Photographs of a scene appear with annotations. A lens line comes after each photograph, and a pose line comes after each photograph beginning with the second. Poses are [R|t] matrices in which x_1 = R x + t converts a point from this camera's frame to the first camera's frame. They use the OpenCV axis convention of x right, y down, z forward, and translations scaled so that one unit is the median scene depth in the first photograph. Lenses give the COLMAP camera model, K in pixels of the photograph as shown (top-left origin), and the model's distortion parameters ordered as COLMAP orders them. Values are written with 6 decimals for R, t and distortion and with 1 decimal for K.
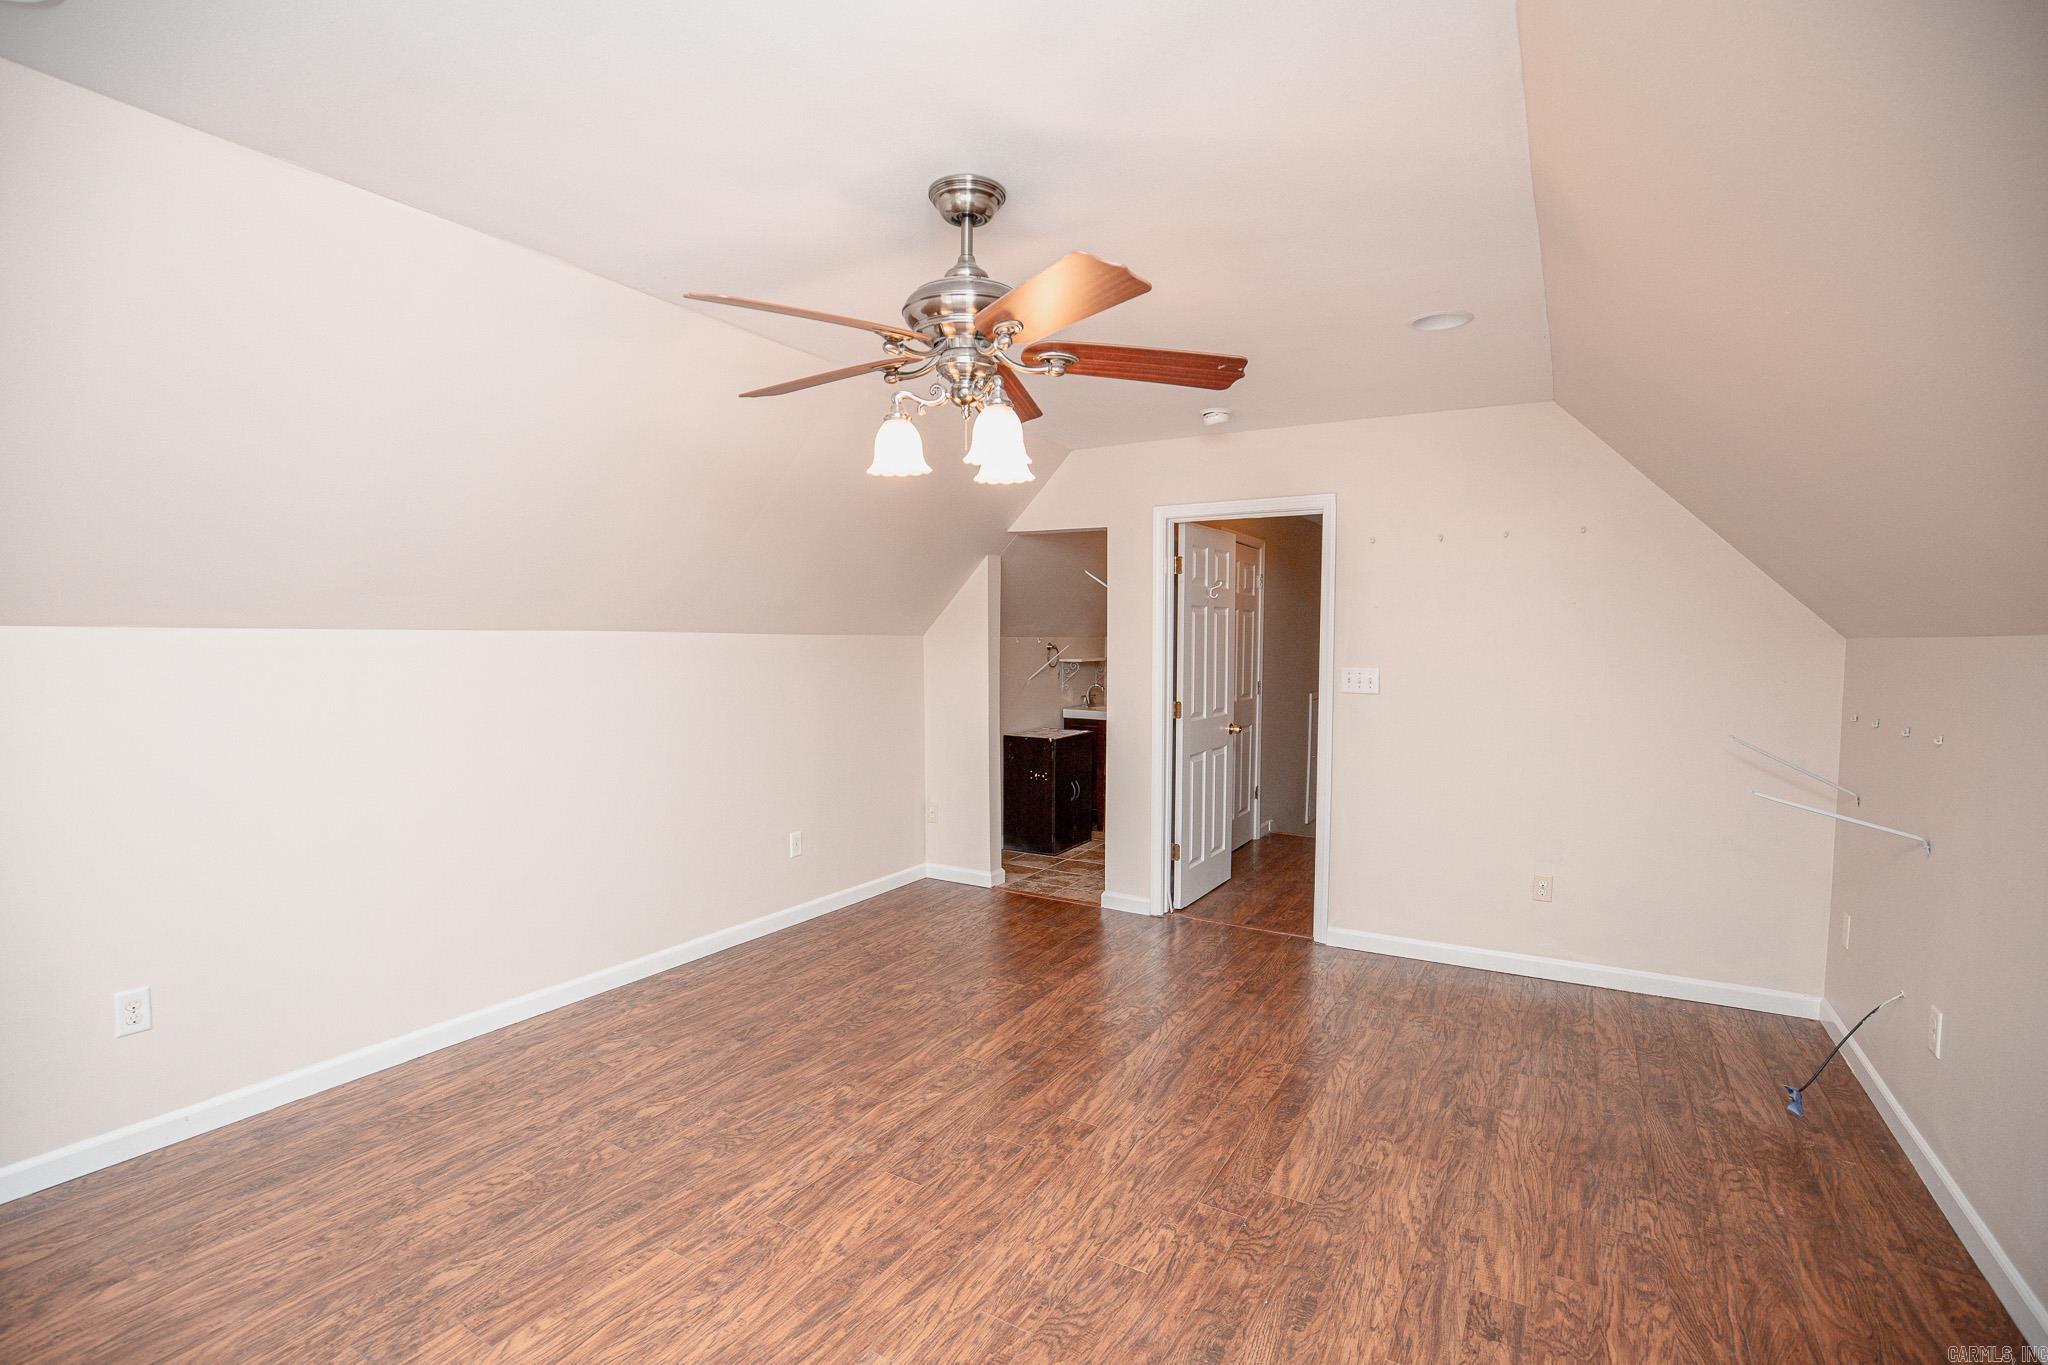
lens RADIAL K [[940.6, 0, 1023.7], [0, 940.6, 679.2], [0, 0, 1]] dist [-0.026572, 0.000562]
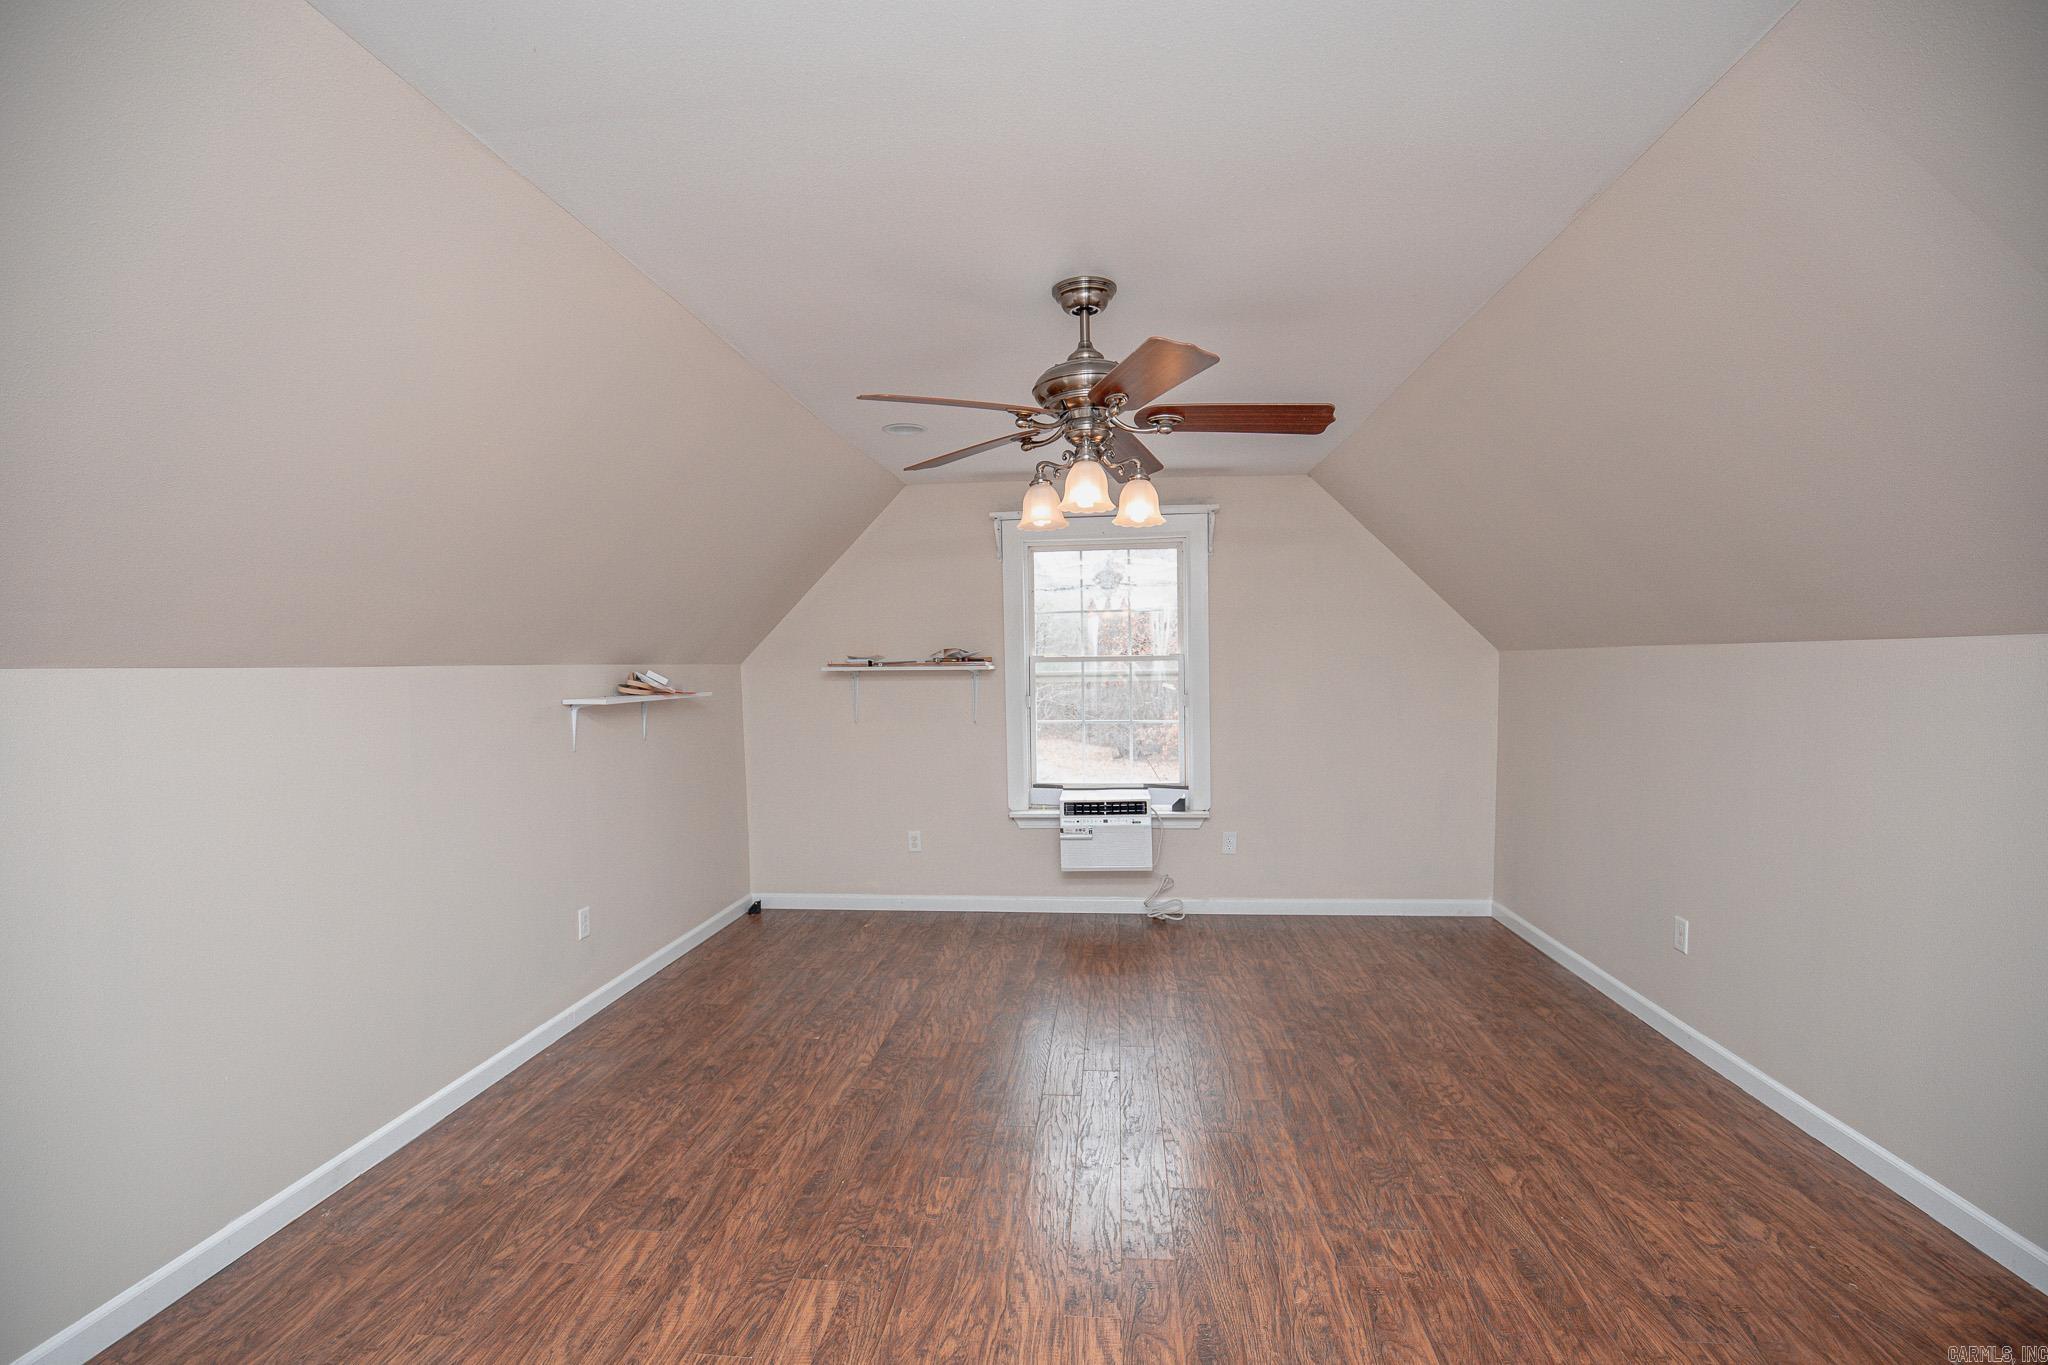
lens RADIAL K [[940.6, 0, 1025.5], [0, 940.6, 683.4], [0, 0, 1]] dist [-0.026572, 0.000562]
pose [[-0.904788, 0.020460, -0.425371, 0.463053], [-0.004900, 0.998279, 0.058441, -0.077911], [0.425834, 0.054961, -0.903130, 1.824203]]
